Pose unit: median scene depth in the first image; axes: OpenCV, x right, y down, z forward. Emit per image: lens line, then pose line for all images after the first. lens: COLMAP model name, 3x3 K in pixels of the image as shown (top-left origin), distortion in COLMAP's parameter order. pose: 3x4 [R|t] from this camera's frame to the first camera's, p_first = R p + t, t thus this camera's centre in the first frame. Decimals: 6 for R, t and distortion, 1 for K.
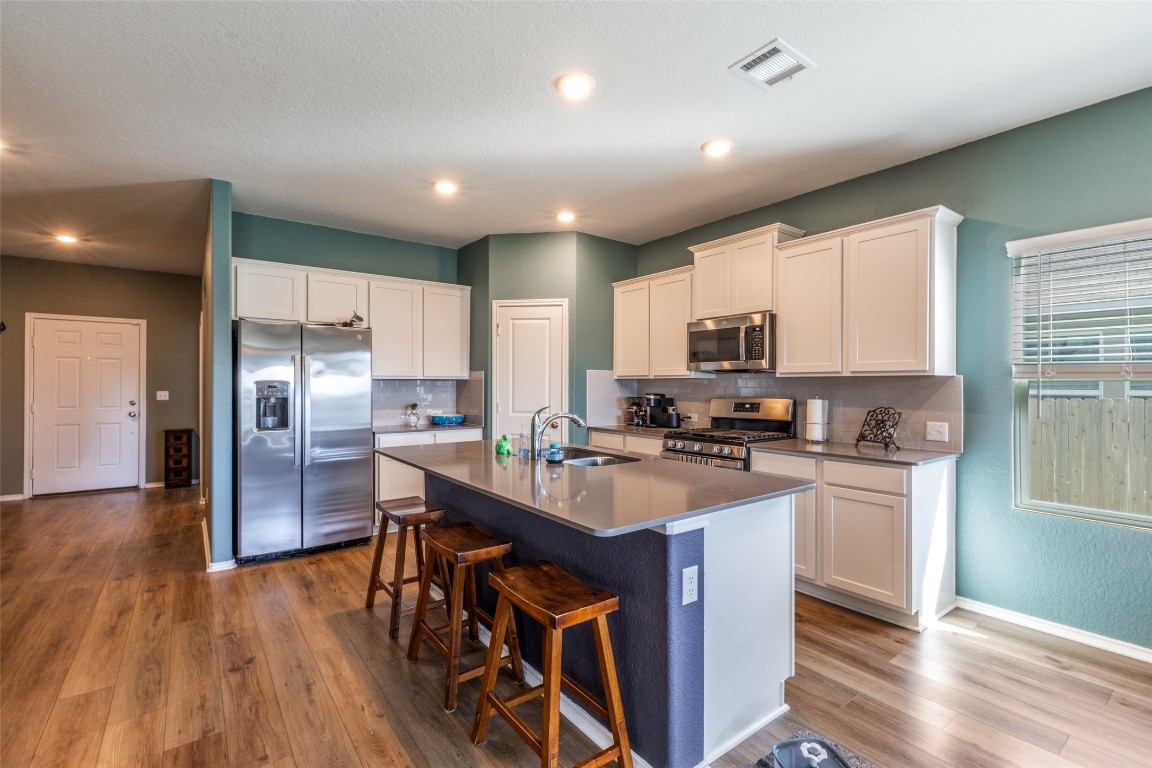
lens RADIAL K [[517.4, 0, 592.0], [0, 517.4, 383.5], [0, 0, 1]] dist [0.007647, -0.000518]
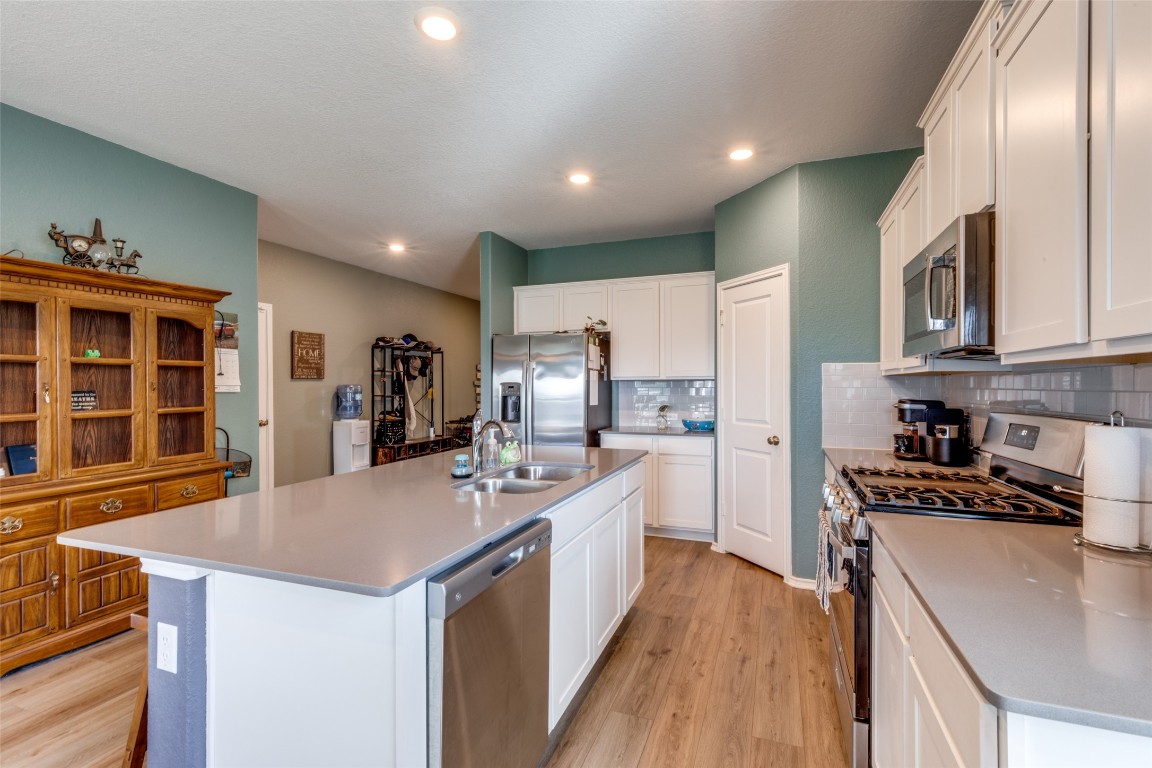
lens RADIAL K [[512.2, 0, 582.2], [0, 512.2, 386.2], [0, 0, 1]] dist [0.009838, -0.000219]
pose [[0.524637, -0.000385, -0.851326, 0.483118], [0.003498, 0.999992, 0.001703, 0.002090], [0.851319, -0.003871, 0.524635, 0.467699]]
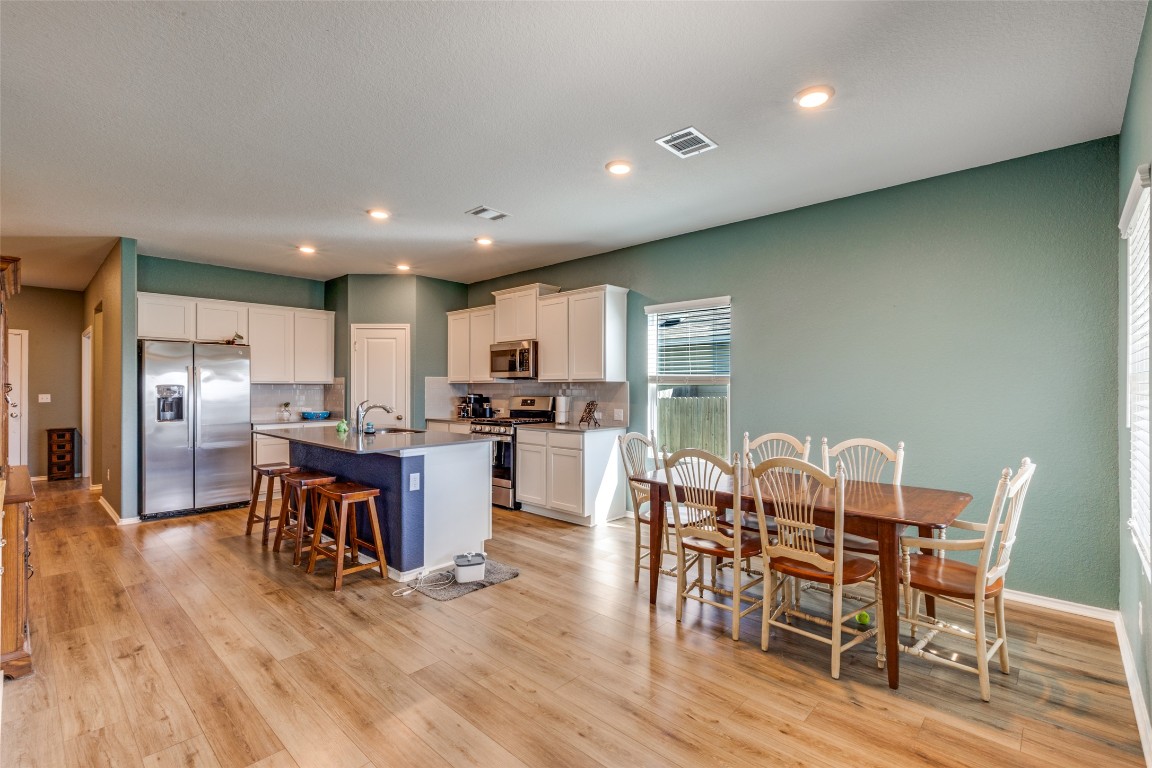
lens RADIAL K [[512.2, 0, 582.2], [0, 512.2, 386.2], [0, 0, 1]] dist [0.009838, -0.000219]
pose [[0.985977, -0.001448, 0.166872, 0.209448], [0.001733, 0.999997, -0.001560, 0.001654], [-0.166870, 0.001827, 0.985977, -0.479394]]
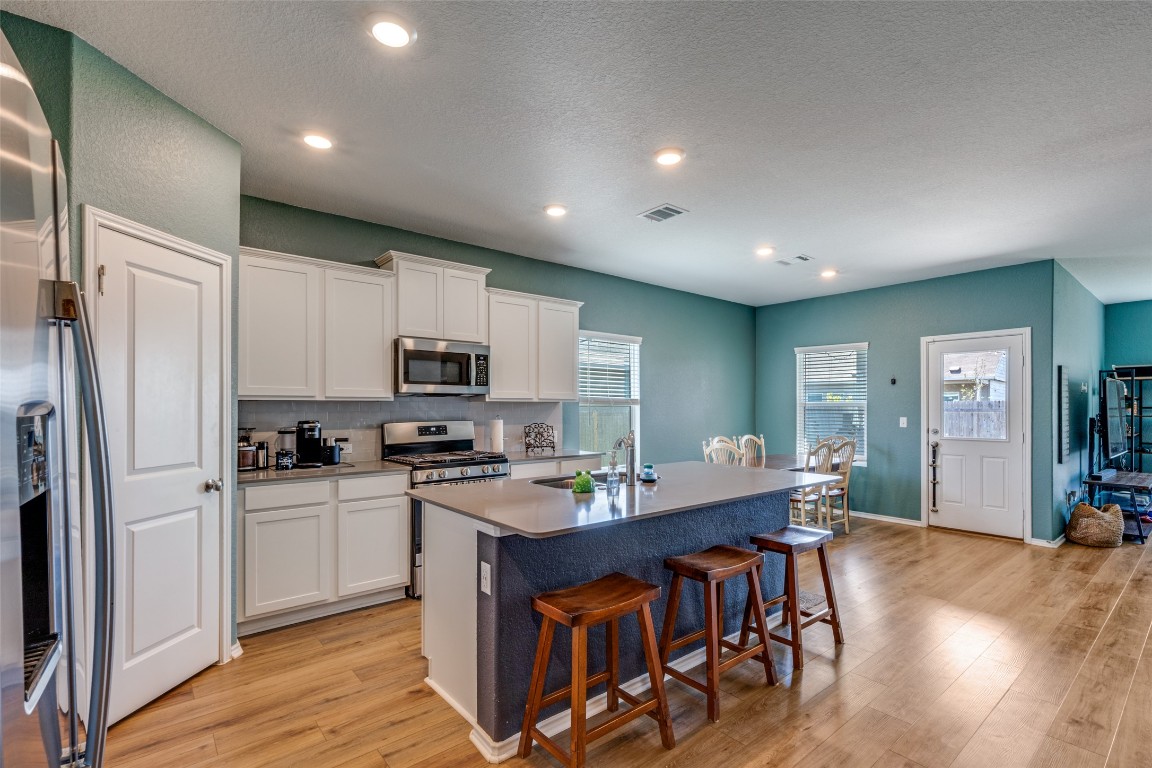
lens RADIAL K [[534.1, 0, 563.0], [0, 534.1, 404.4], [0, 0, 1]] dist [0.001192, -0.000320]
pose [[-0.018318, 0.001386, 0.999831, -0.762512], [-0.000322, 0.999999, -0.001392, -0.003917], [-0.999832, -0.000347, -0.018318, 0.775327]]
